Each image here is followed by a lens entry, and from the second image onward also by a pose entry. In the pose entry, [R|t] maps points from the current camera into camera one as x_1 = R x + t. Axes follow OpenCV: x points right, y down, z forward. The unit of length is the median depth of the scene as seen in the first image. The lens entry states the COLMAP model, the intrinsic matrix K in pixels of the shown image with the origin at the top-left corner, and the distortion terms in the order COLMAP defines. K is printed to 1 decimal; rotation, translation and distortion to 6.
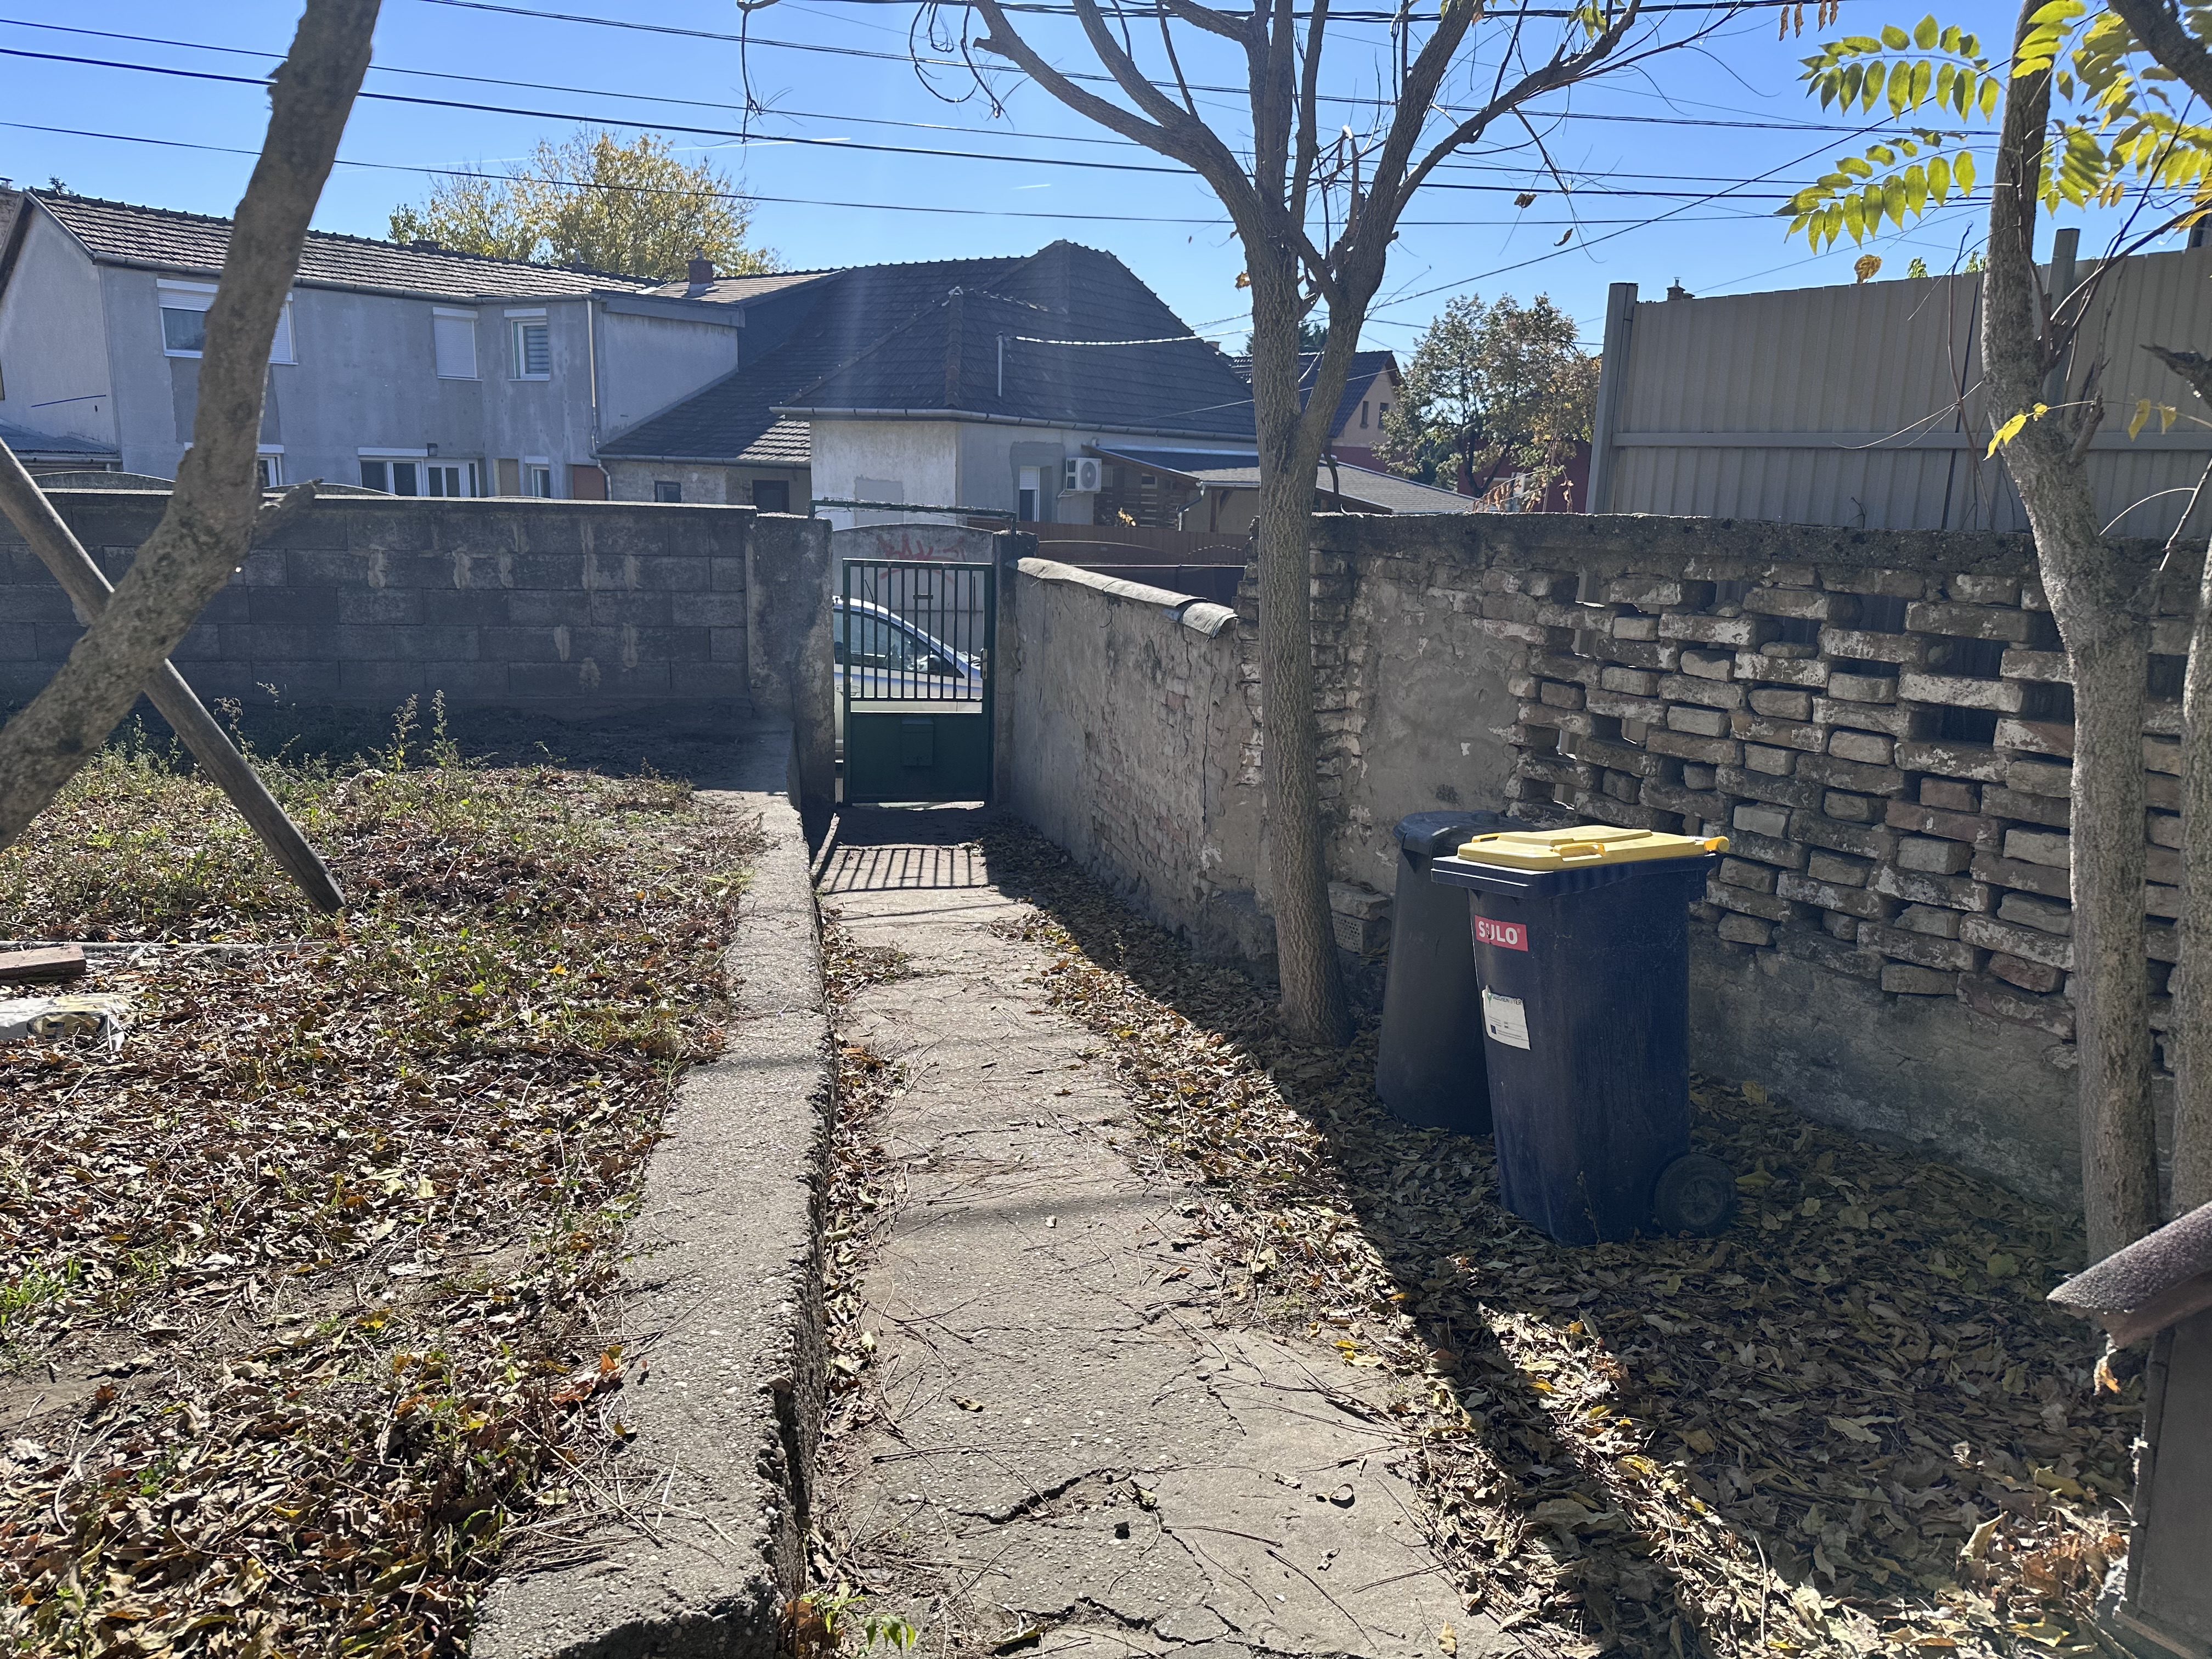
lens RADIAL K [[1542.1, 0, 1110.3], [0, 1542.1, 823.5], [0, 0, 1]] dist [0.016989, -0.006647]
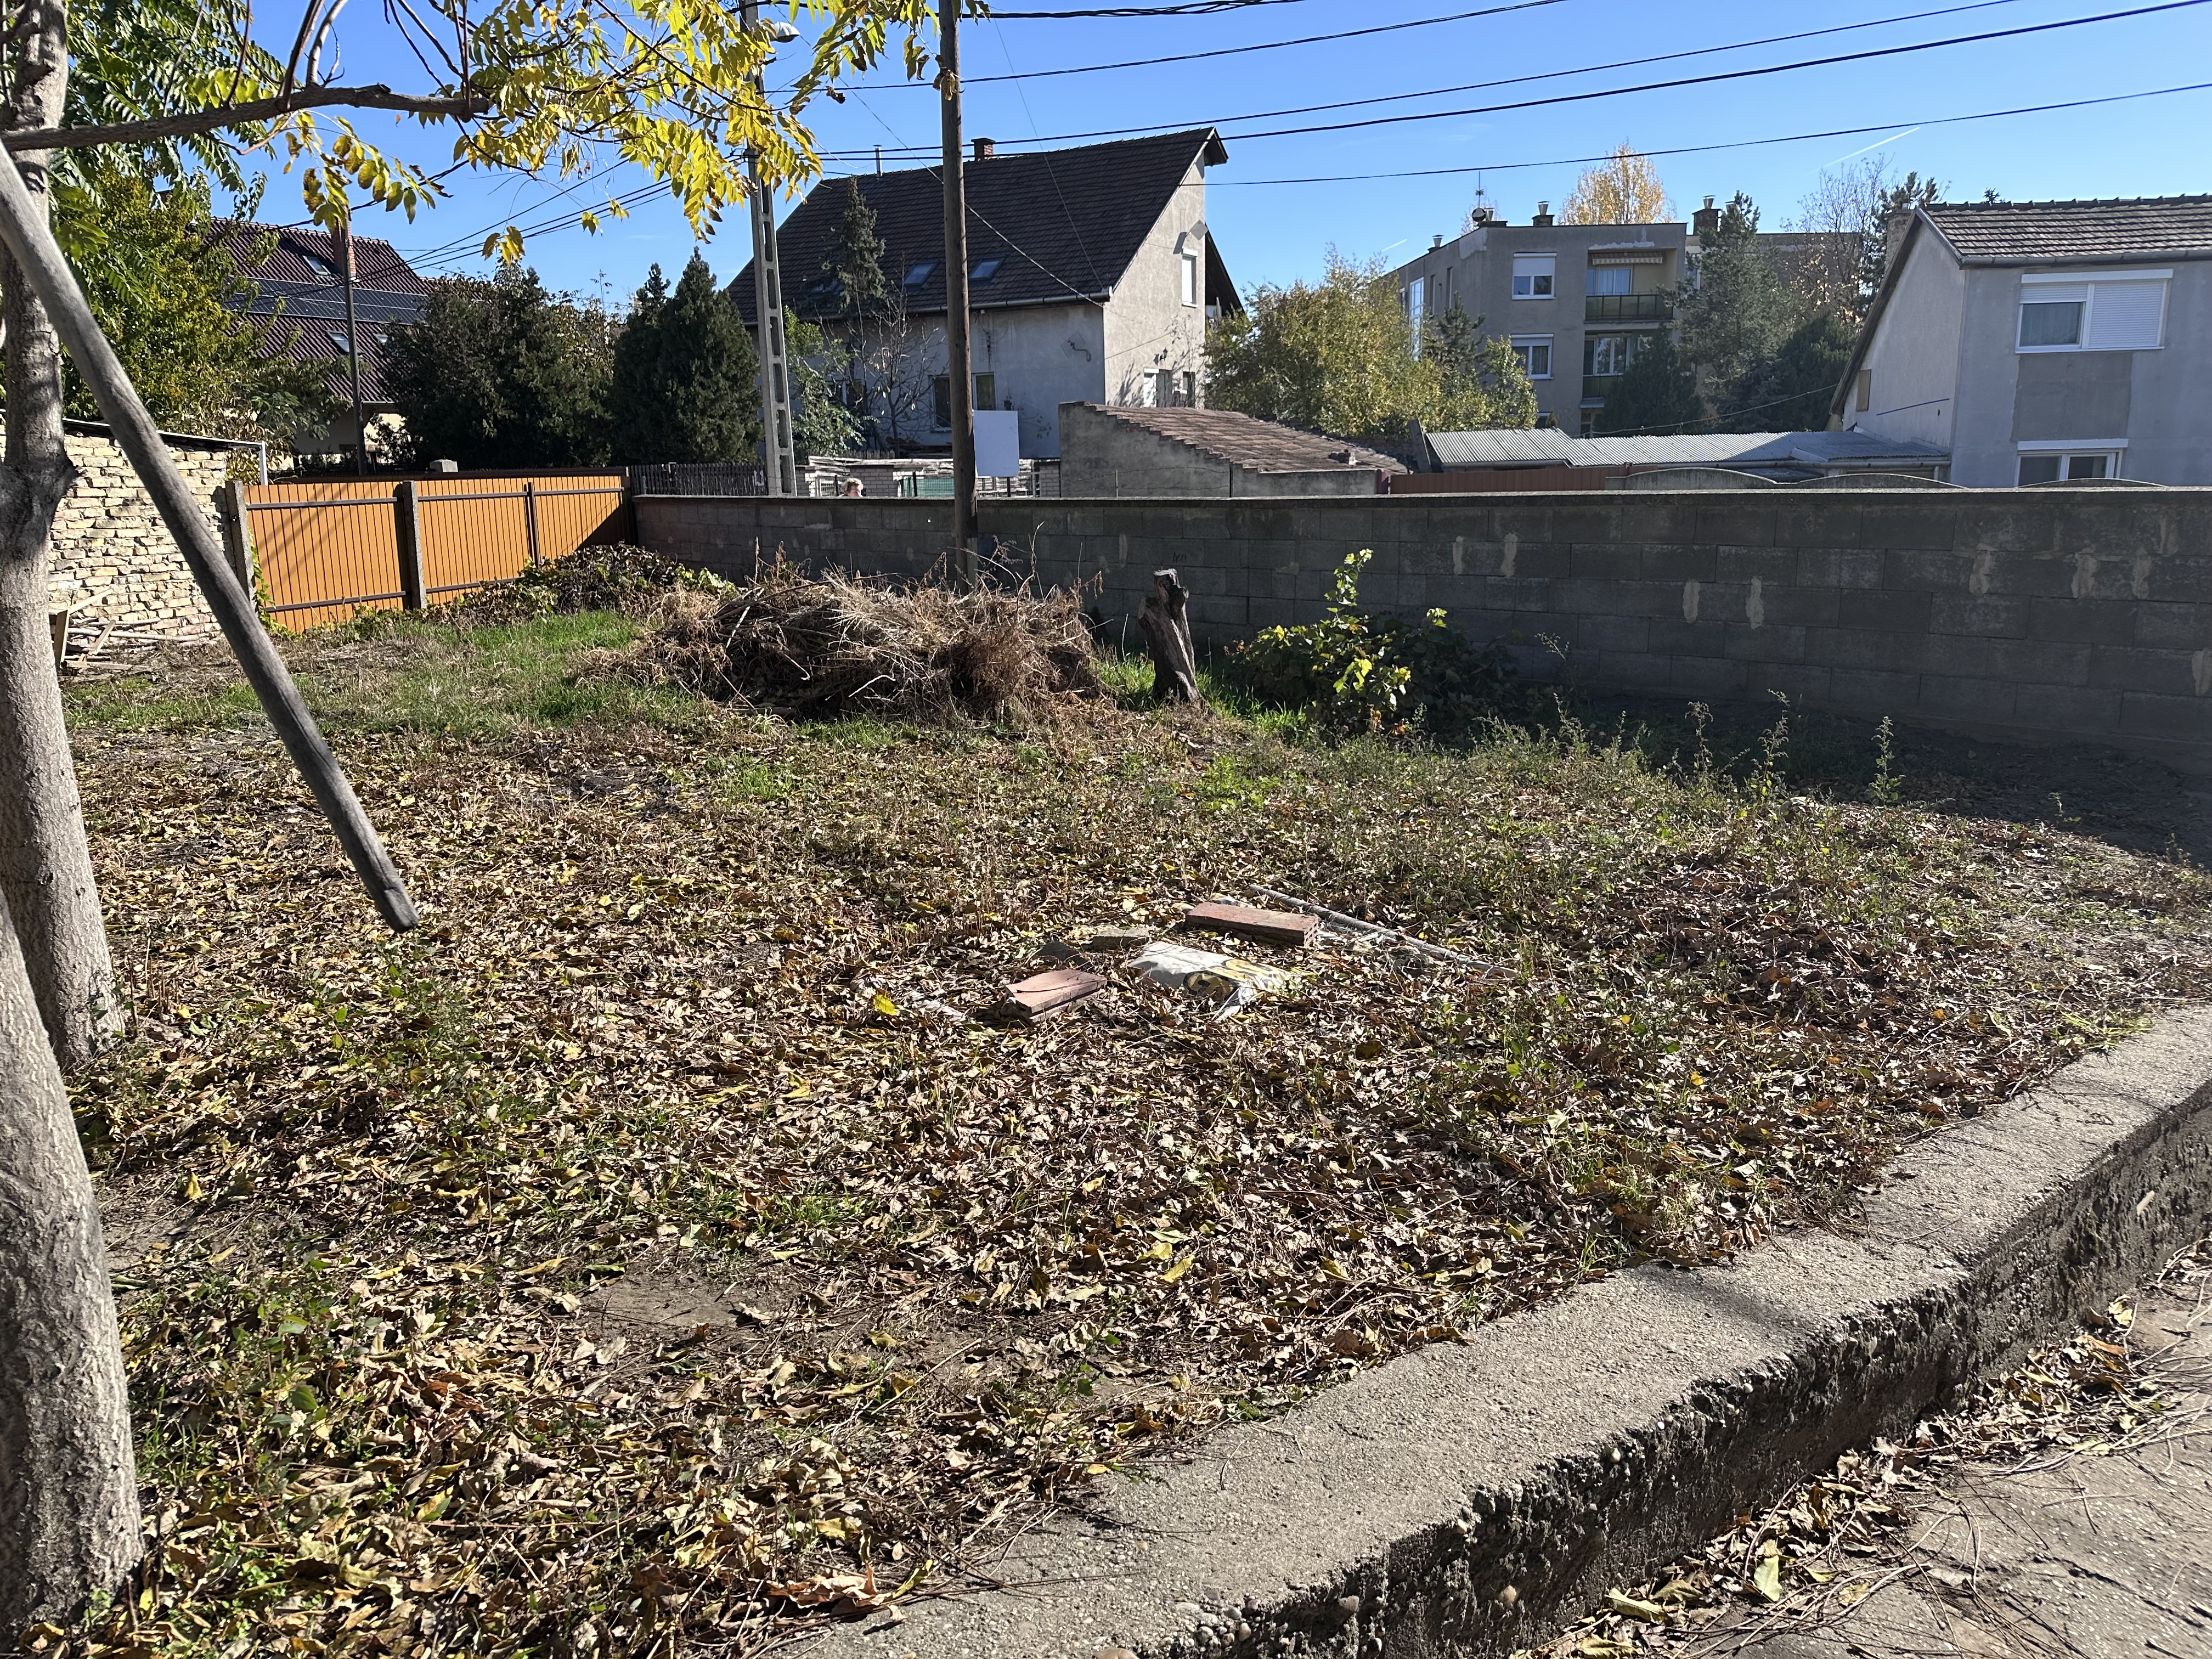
lens RADIAL K [[1542.1, 0, 1106.9], [0, 1542.1, 832.2], [0, 0, 1]] dist [0.016989, -0.006647]
pose [[0.463331, 0.167419, -0.870227, 0.081931], [-0.164079, 0.981220, 0.101413, -0.028574], [0.870863, 0.095798, 0.482100, 0.163859]]
